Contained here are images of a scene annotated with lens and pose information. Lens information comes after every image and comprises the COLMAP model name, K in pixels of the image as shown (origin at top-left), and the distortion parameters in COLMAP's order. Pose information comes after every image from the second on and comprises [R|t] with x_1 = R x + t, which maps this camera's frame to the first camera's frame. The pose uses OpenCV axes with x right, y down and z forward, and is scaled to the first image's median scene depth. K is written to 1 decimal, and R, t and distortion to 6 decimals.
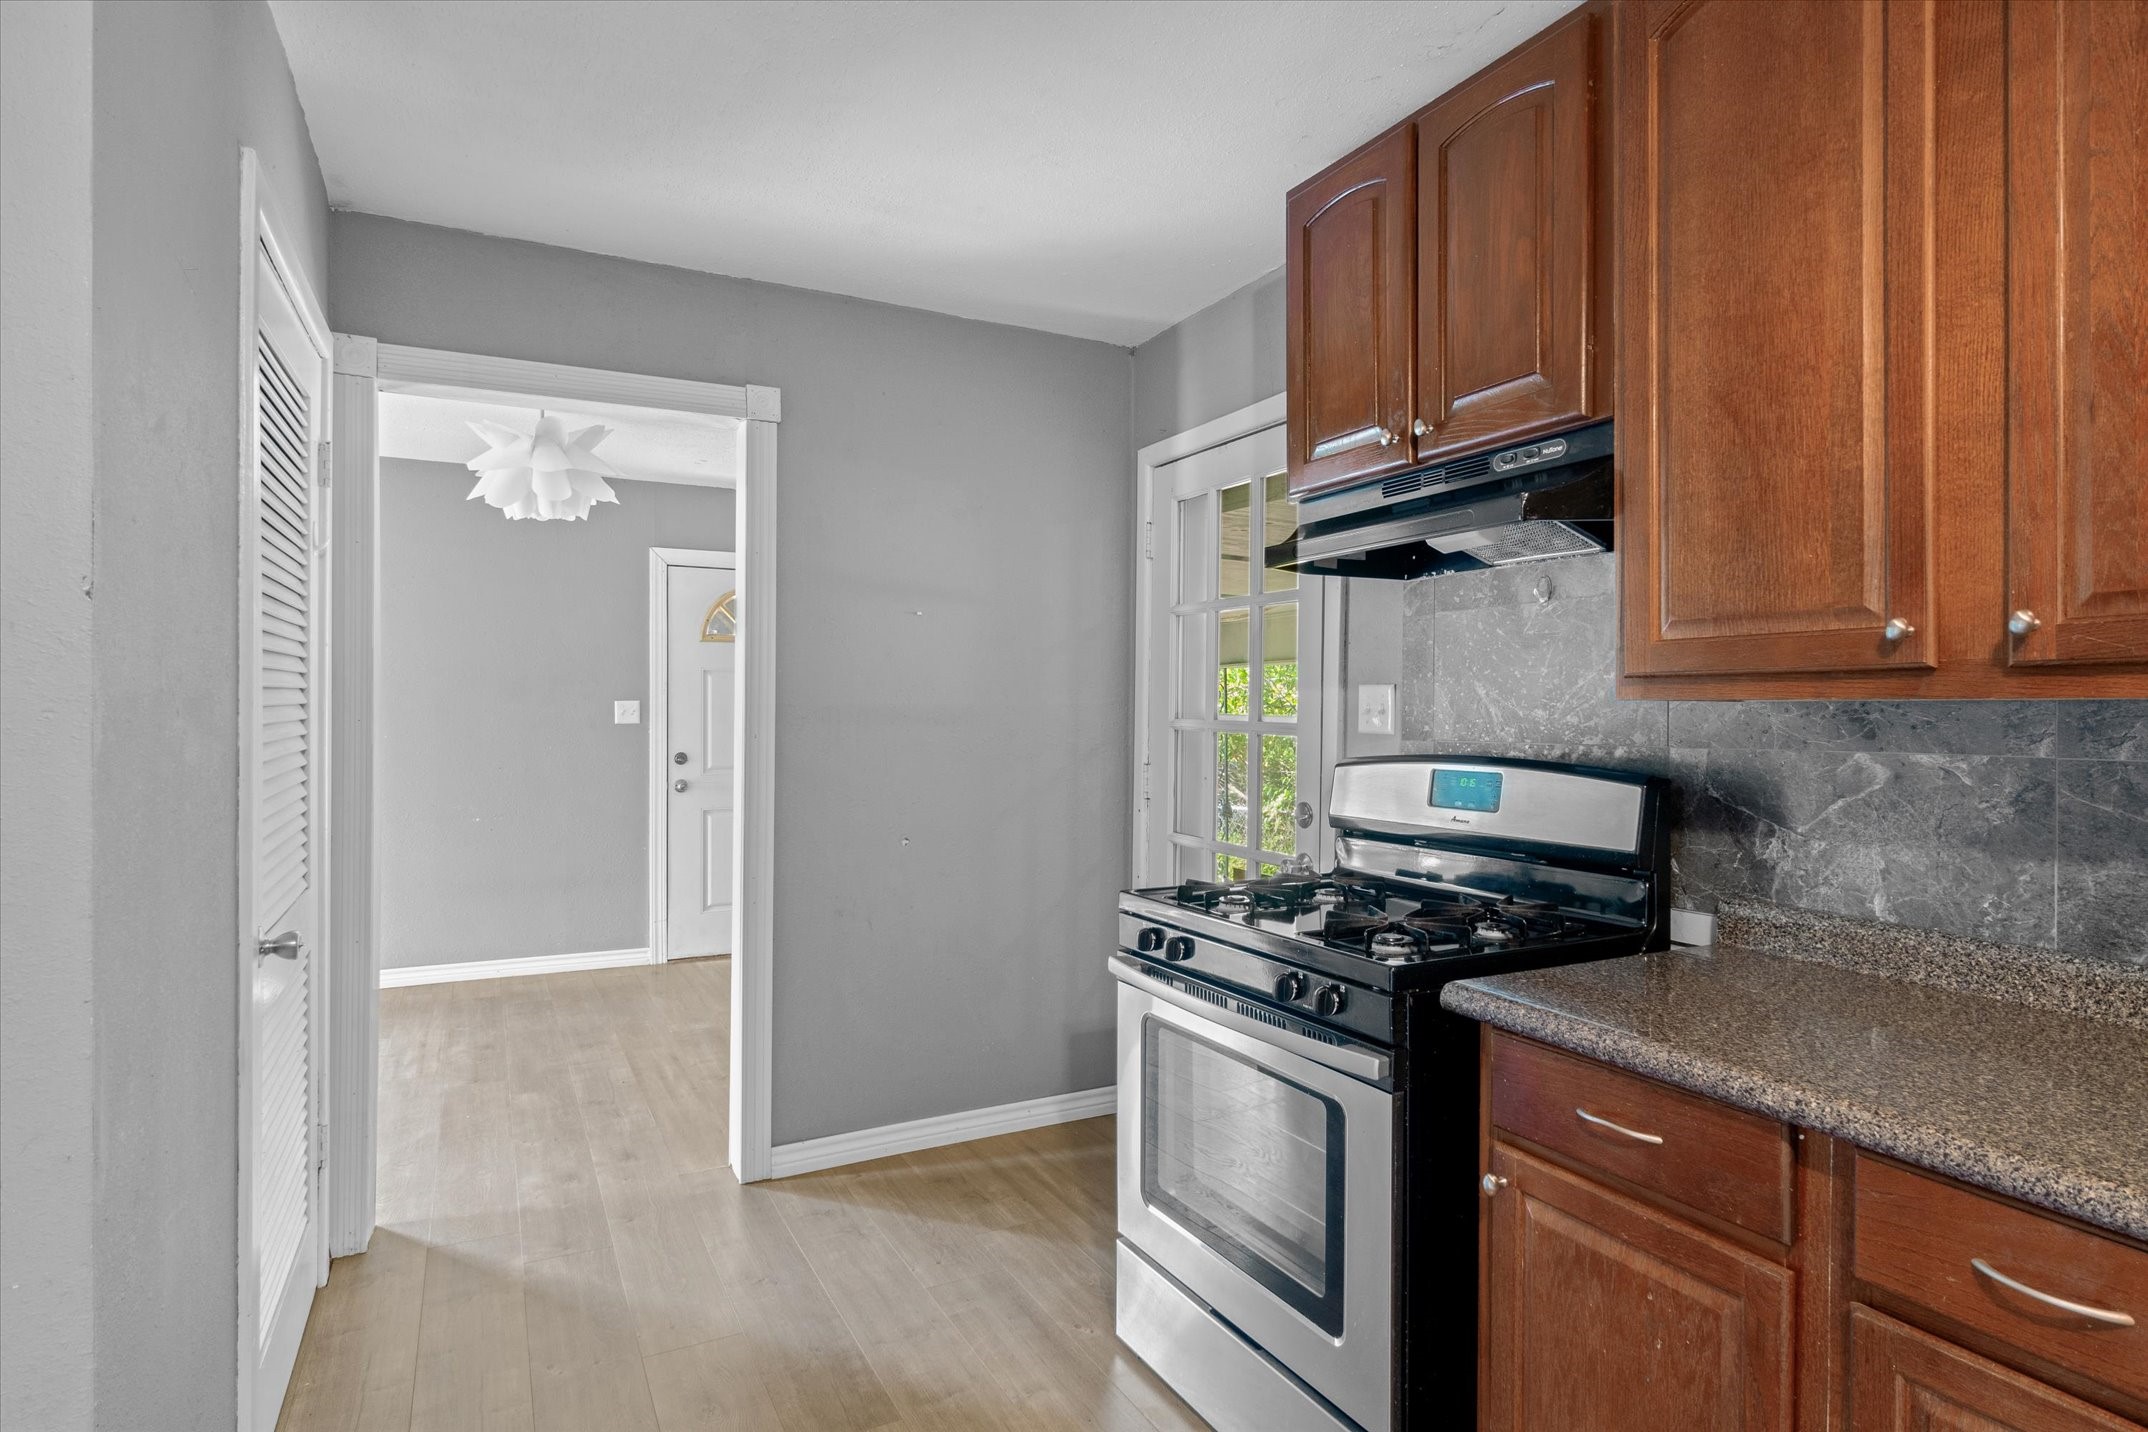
lens RADIAL K [[1122.8, 0, 1078.8], [0, 1122.8, 716.3], [0, 0, 1]] dist [0.002027, 0.000051]
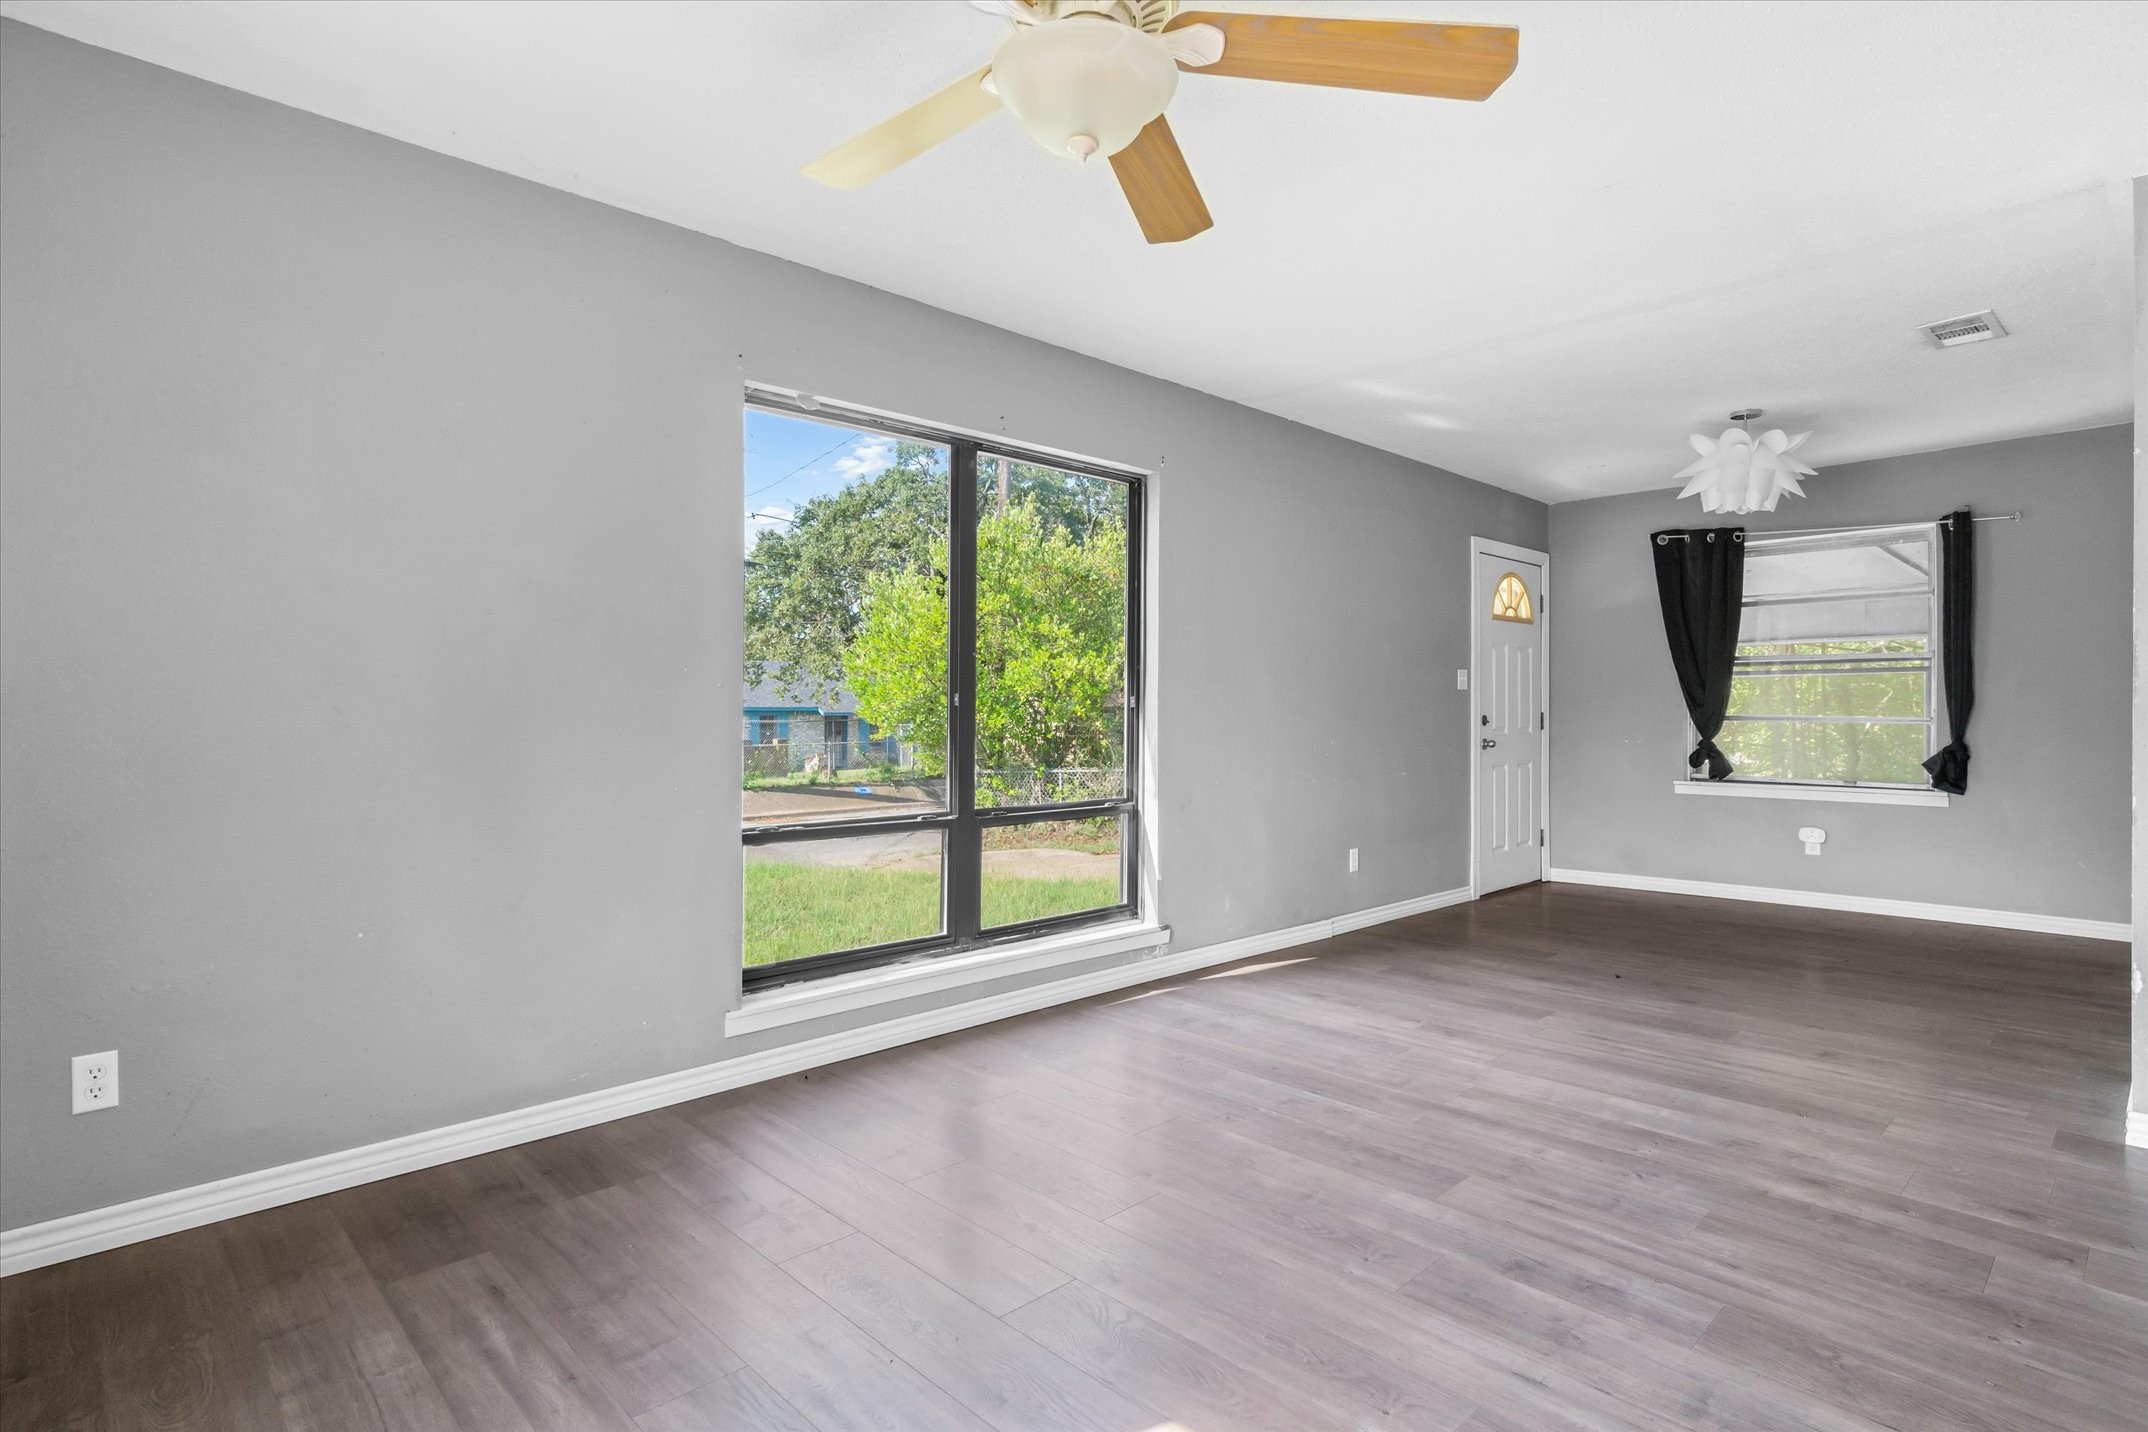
lens RADIAL K [[1098.0, 0, 1047.1], [0, 1098.0, 708.2], [0, 0, 1]] dist [-0.005032, -0.000732]
pose [[0.965435, -0.003442, 0.260621, -3.590127], [0.004618, 0.999982, -0.003900, 0.090533], [-0.260603, 0.004968, 0.965433, 0.093245]]
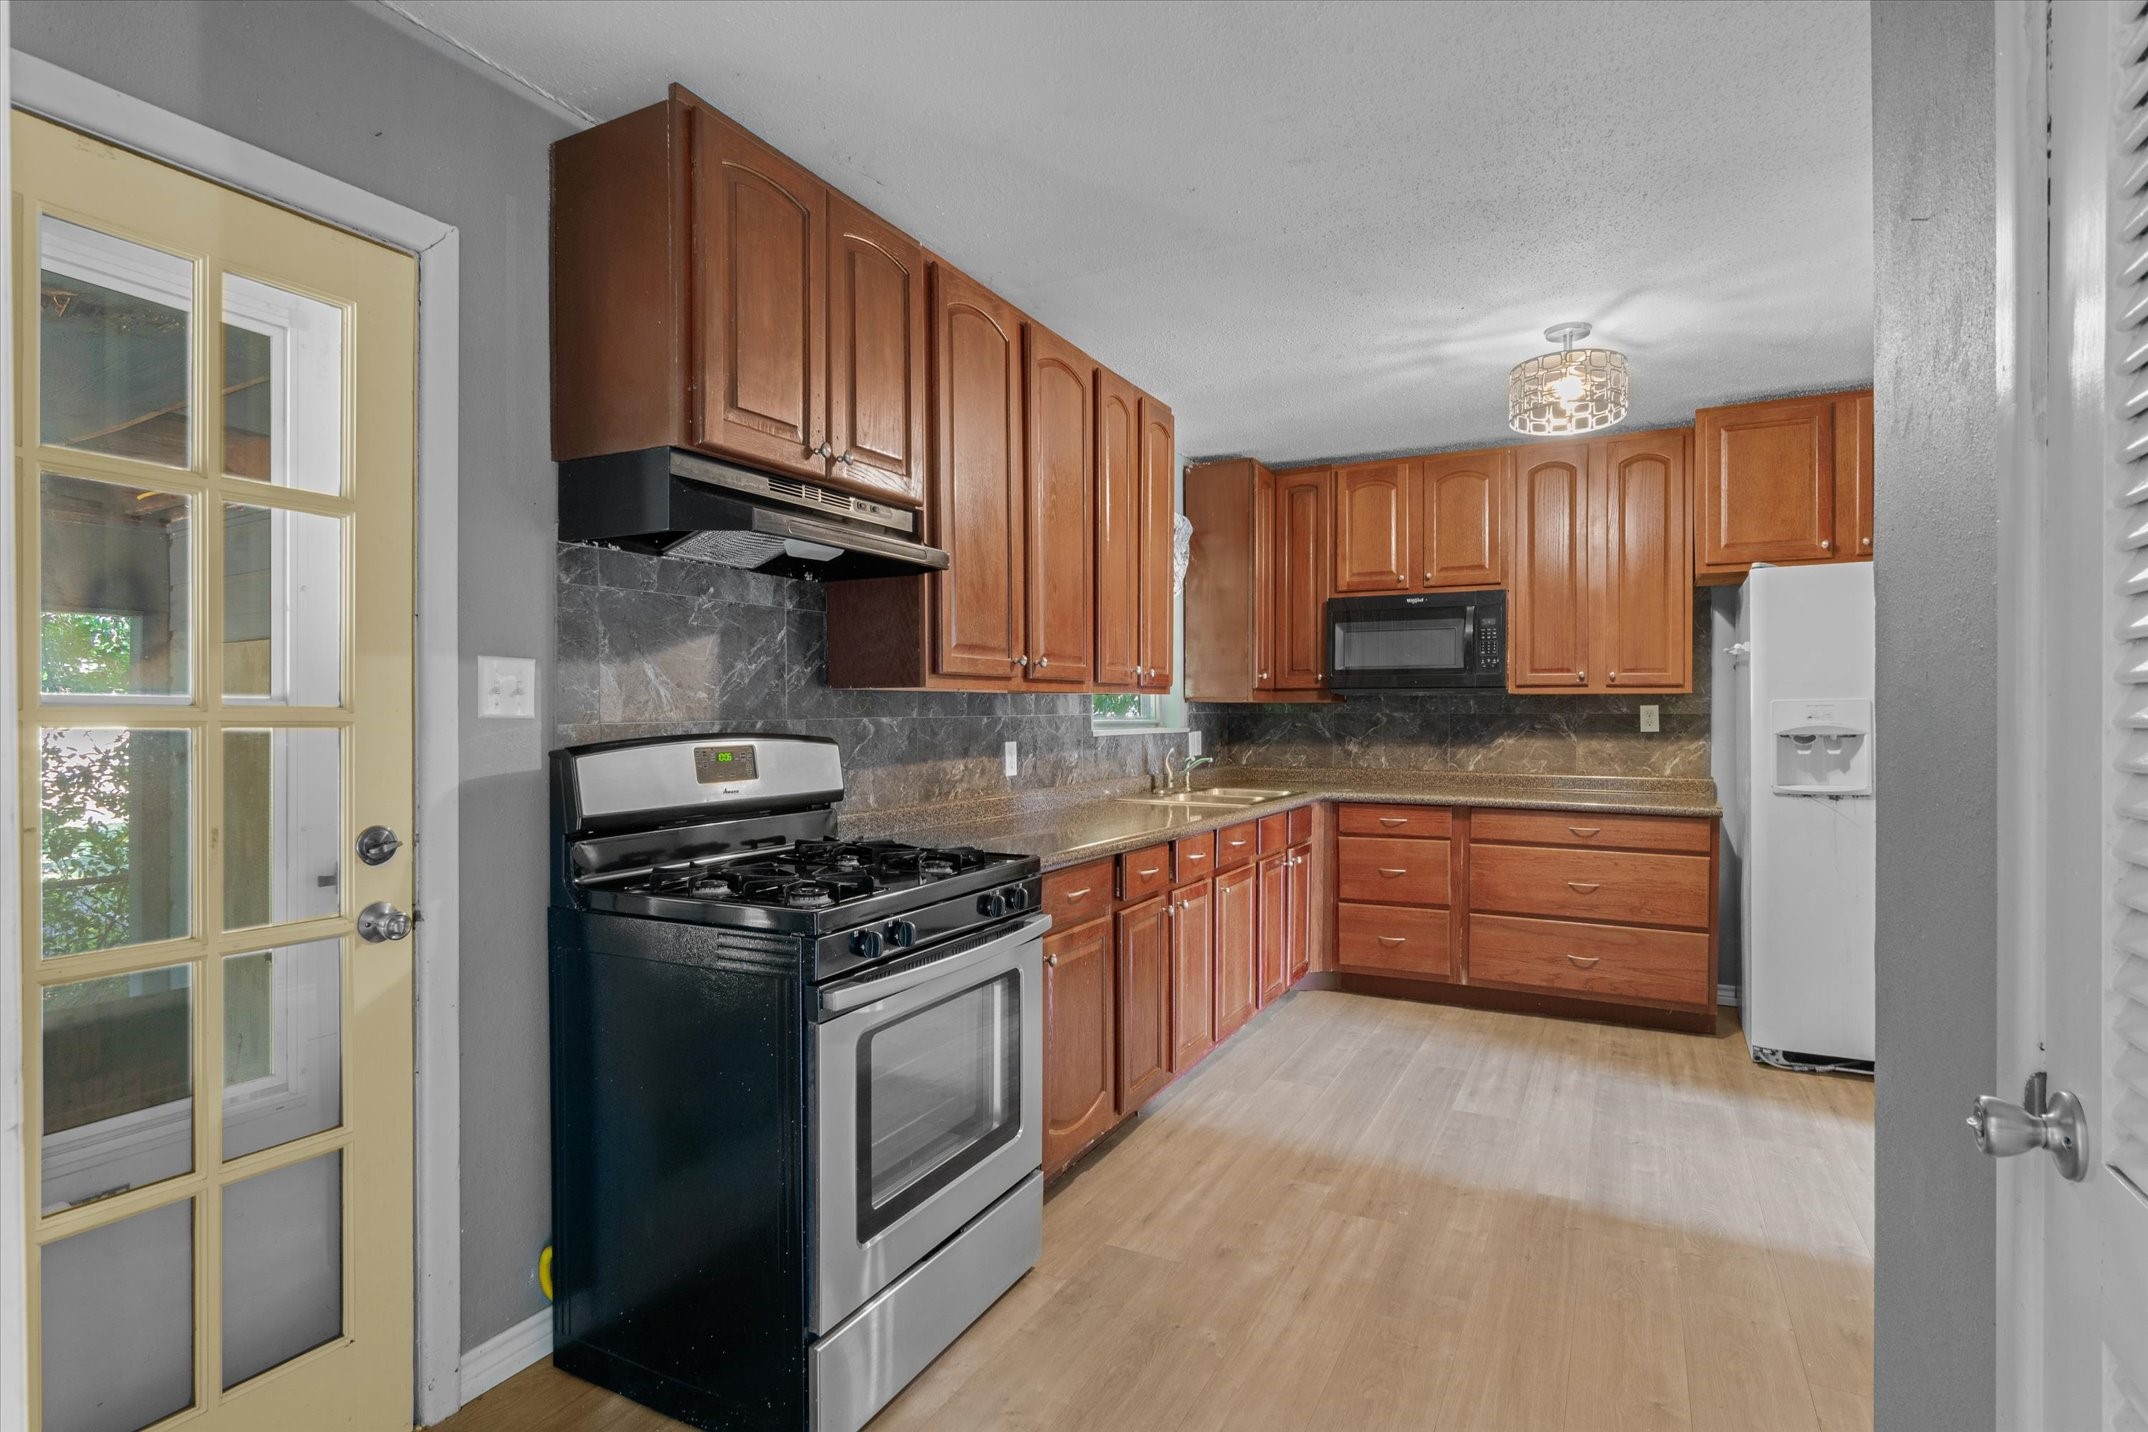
lens RADIAL K [[1069.9, 0, 1071.3], [0, 1069.9, 723.2], [0, 0, 1]] dist [0.003047, 0.000311]
pose [[-0.563915, -0.012927, 0.825732, -0.897126], [0.005601, 0.999795, 0.019477, 0.008289], [-0.825814, 0.015608, -0.563726, 1.655697]]
